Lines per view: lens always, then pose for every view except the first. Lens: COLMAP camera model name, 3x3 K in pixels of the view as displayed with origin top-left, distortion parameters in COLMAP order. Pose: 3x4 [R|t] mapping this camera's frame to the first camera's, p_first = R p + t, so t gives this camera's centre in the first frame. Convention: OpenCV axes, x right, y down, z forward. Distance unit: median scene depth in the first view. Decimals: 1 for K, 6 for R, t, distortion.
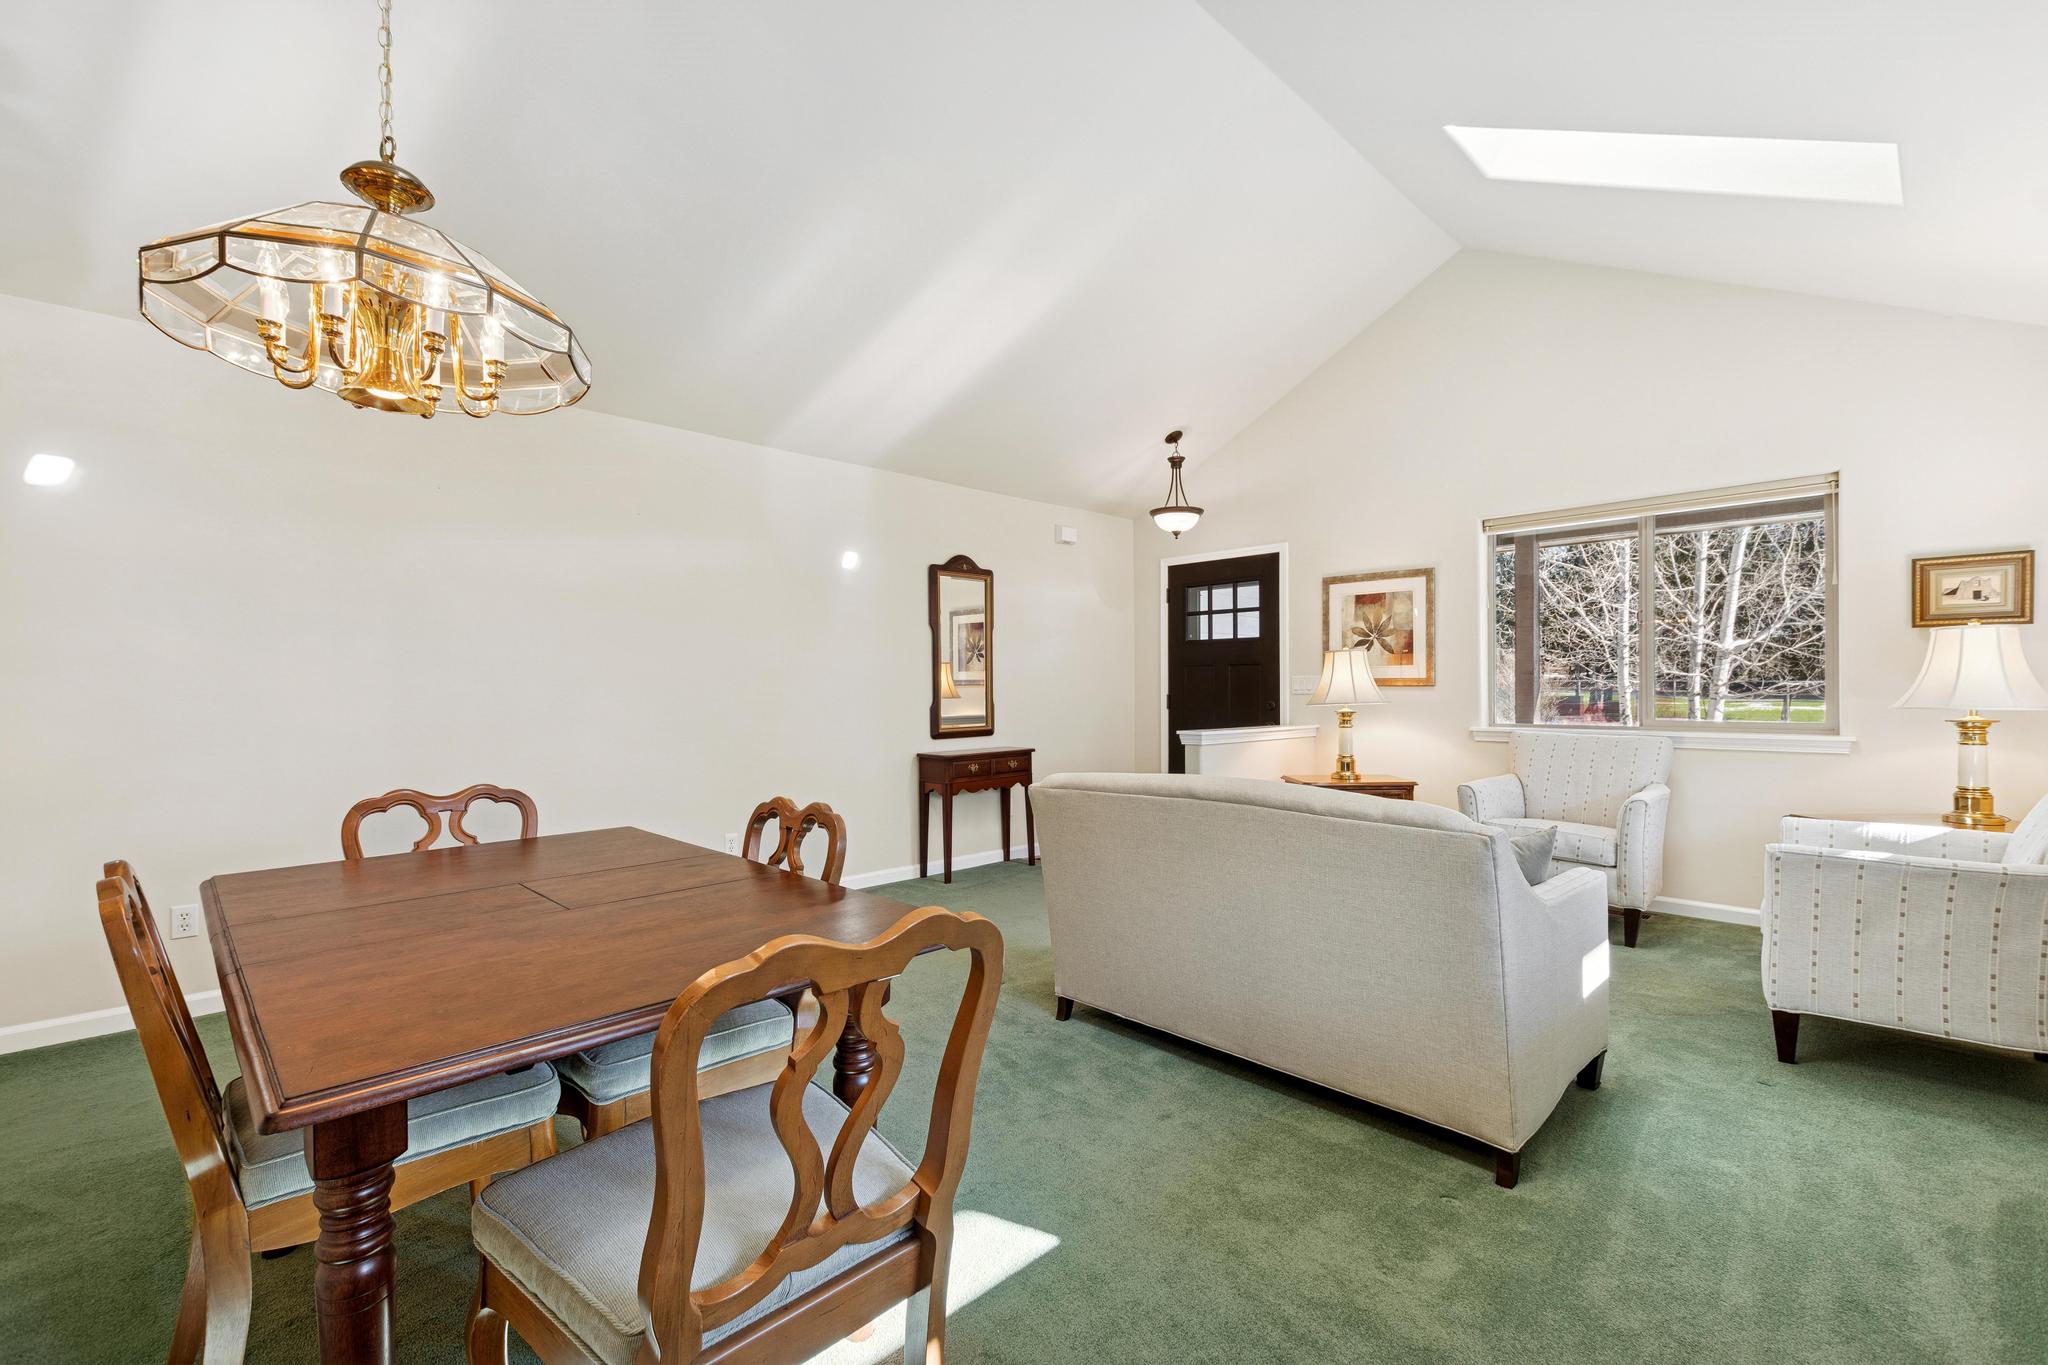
lens RADIAL K [[880.4, 0, 1028.5], [0, 880.4, 684.3], [0, 0, 1]] dist [0.003237, -0.000042]
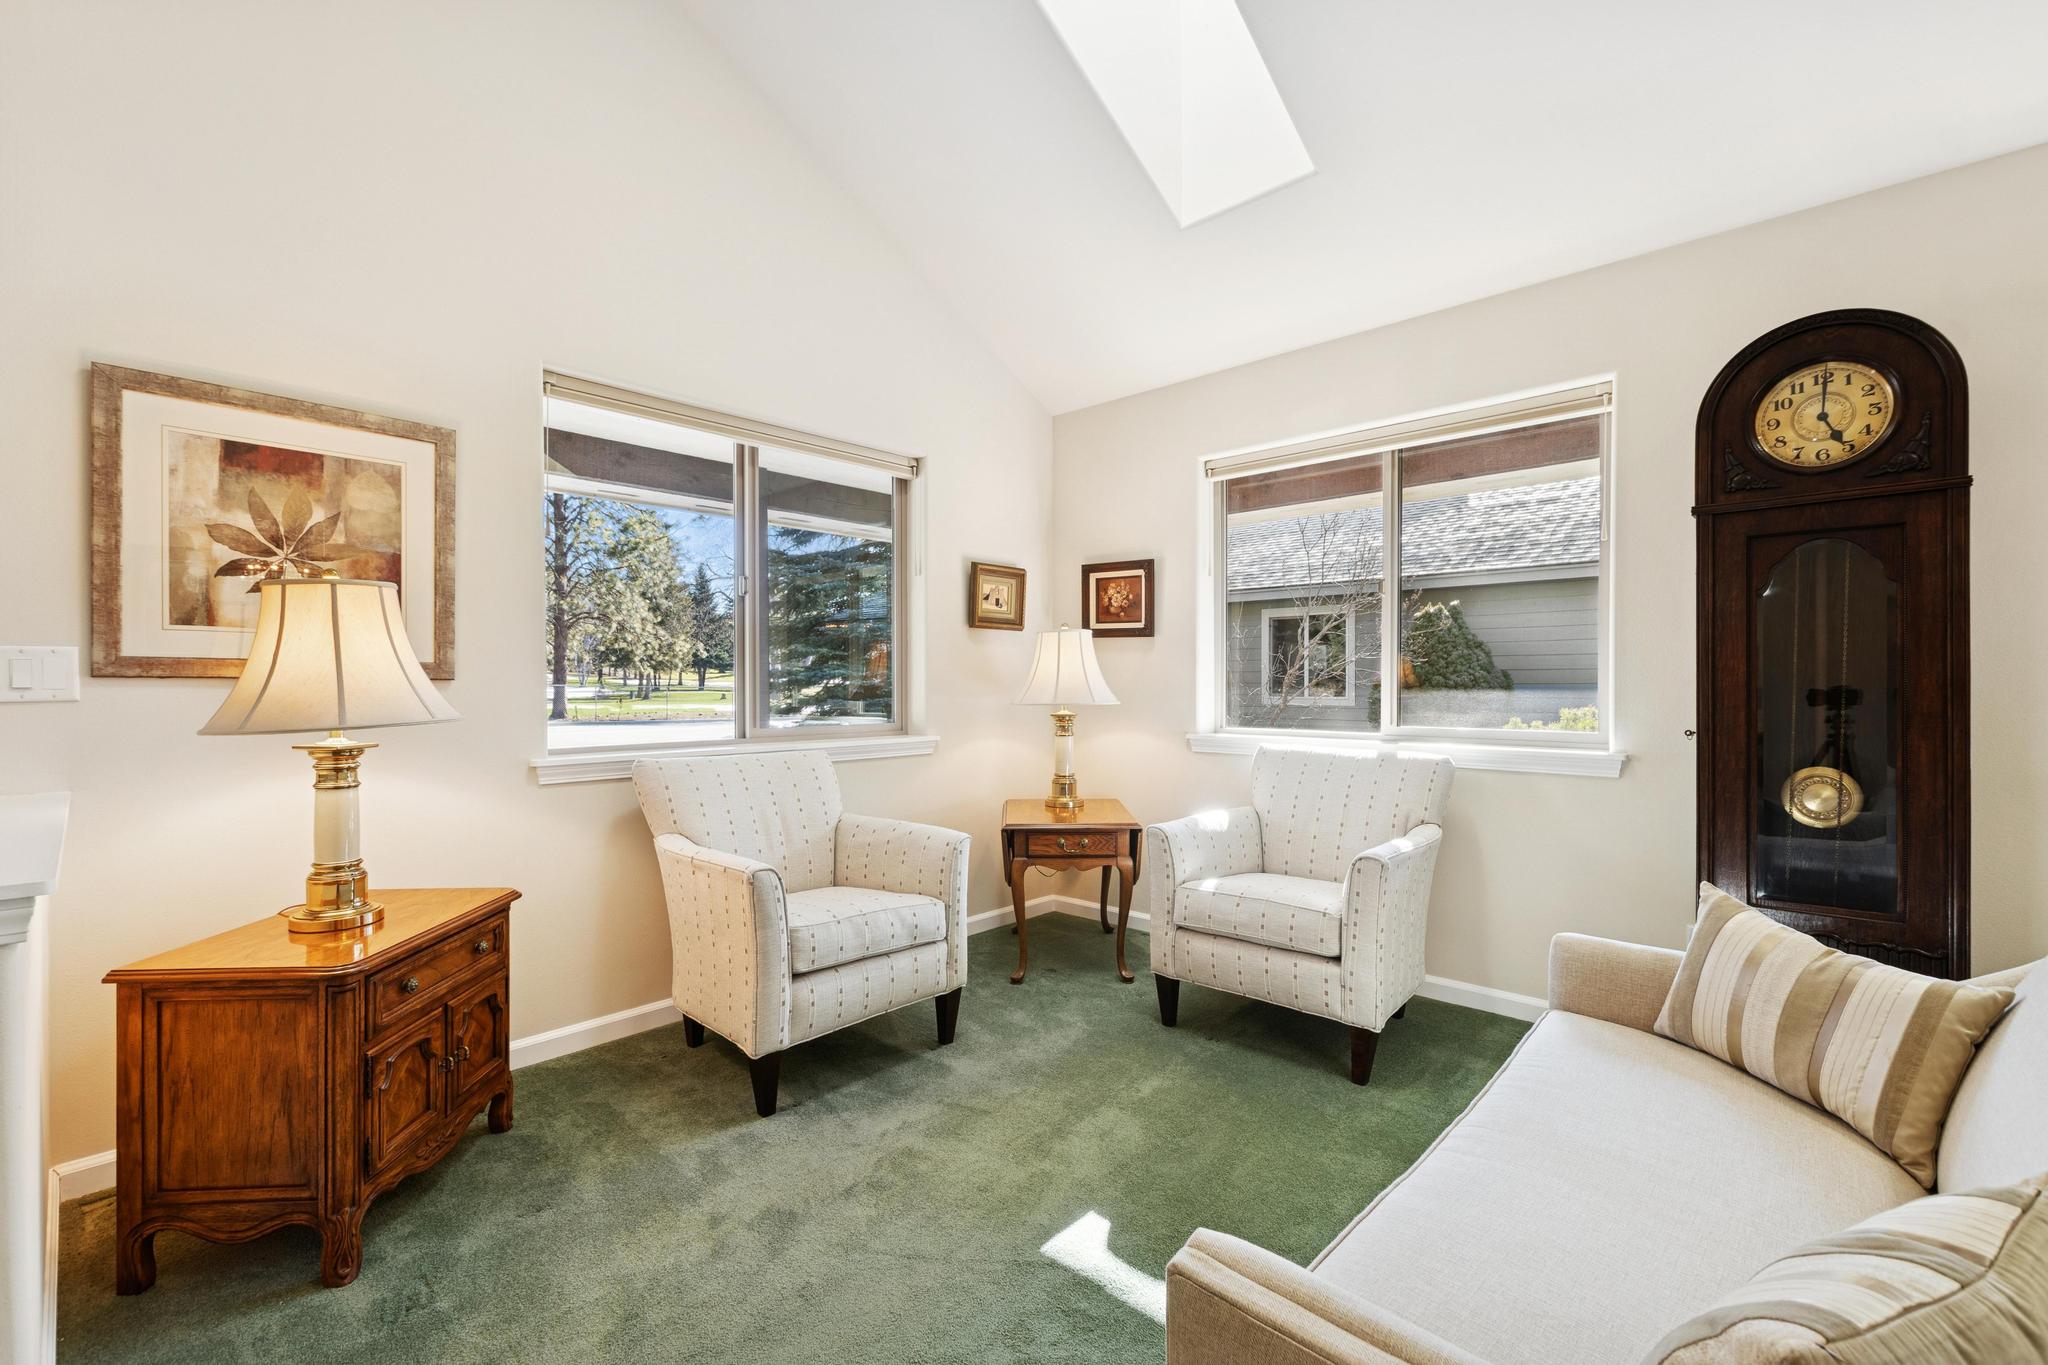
lens RADIAL K [[880.4, 0, 1028.1], [0, 880.4, 686.5], [0, 0, 1]] dist [0.003237, -0.000042]
pose [[-0.042816, 0.006710, 0.999060, -0.025470], [0.001769, 0.999976, -0.006640, 0.008951], [-0.999081, 0.001483, -0.042827, 0.709360]]
